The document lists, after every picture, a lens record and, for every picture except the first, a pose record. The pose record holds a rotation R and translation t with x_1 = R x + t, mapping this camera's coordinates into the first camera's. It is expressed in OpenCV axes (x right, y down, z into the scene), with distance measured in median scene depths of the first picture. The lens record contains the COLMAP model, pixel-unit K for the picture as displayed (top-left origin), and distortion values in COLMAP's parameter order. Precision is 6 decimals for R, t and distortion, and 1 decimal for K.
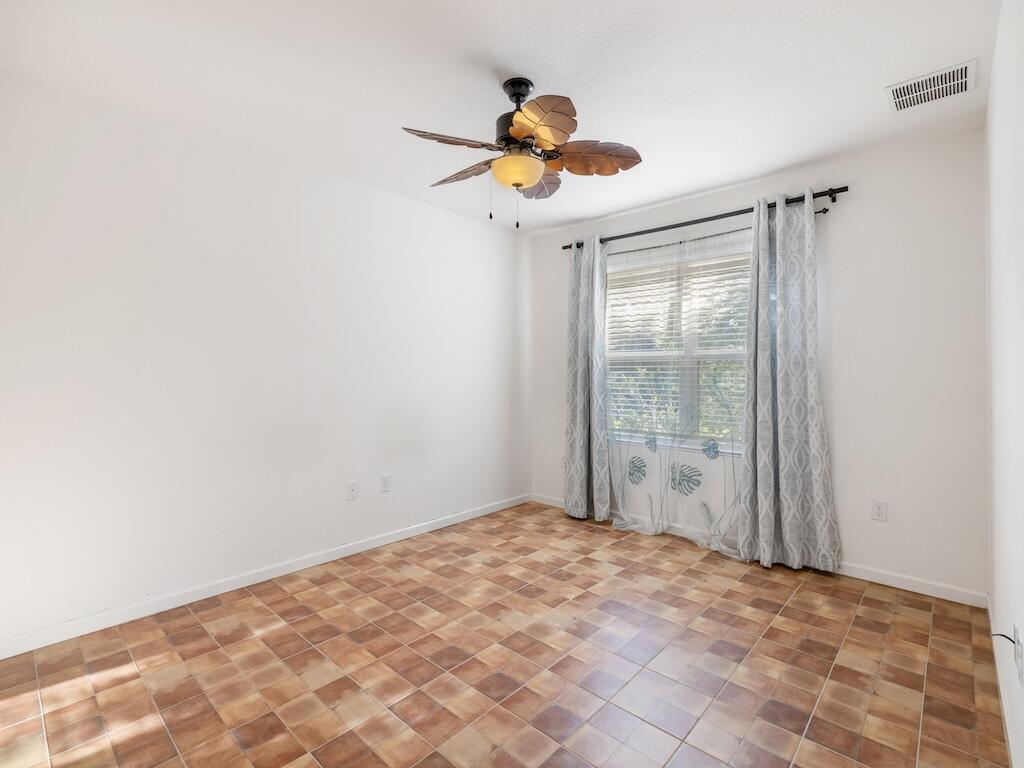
lens RADIAL K [[488.4, 0, 509.9], [0, 488.4, 378.6], [0, 0, 1]] dist [-0.001151, 0.000506]
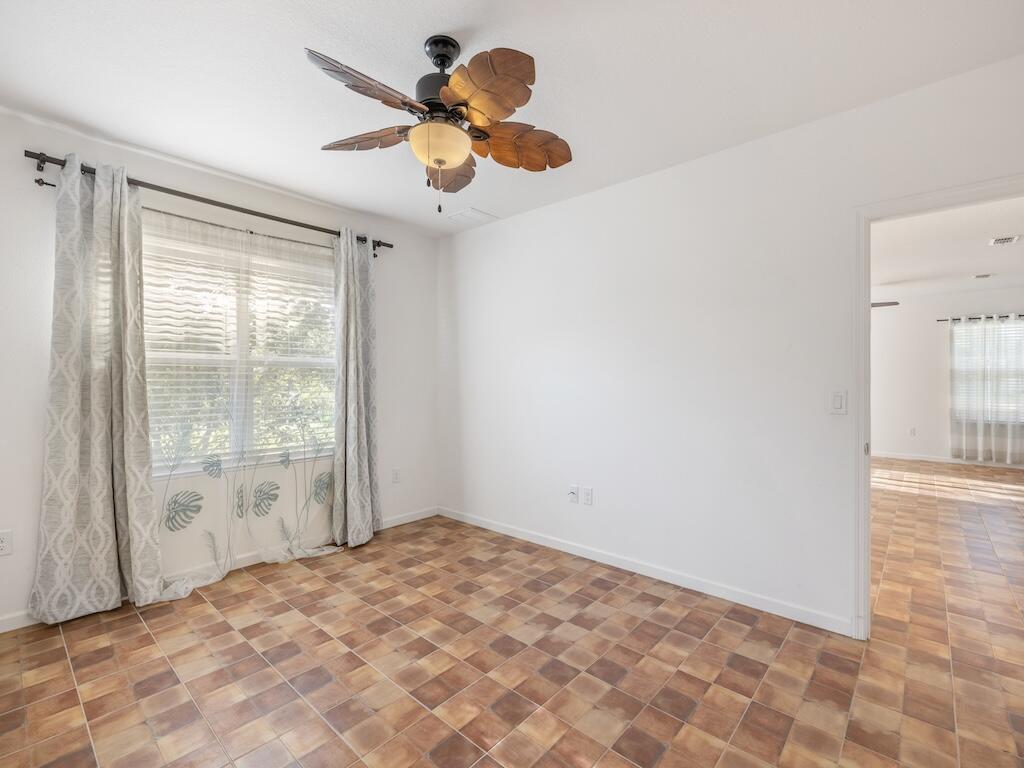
lens RADIAL K [[461.2, 0, 513.1], [0, 461.2, 389.8], [0, 0, 1]] dist [-0.005225, -0.000057]
pose [[-0.017988, -0.019814, 0.999642, -0.600333], [0.012912, 0.999716, 0.020048, -0.006637], [-0.999755, 0.013268, -0.017727, 0.663079]]
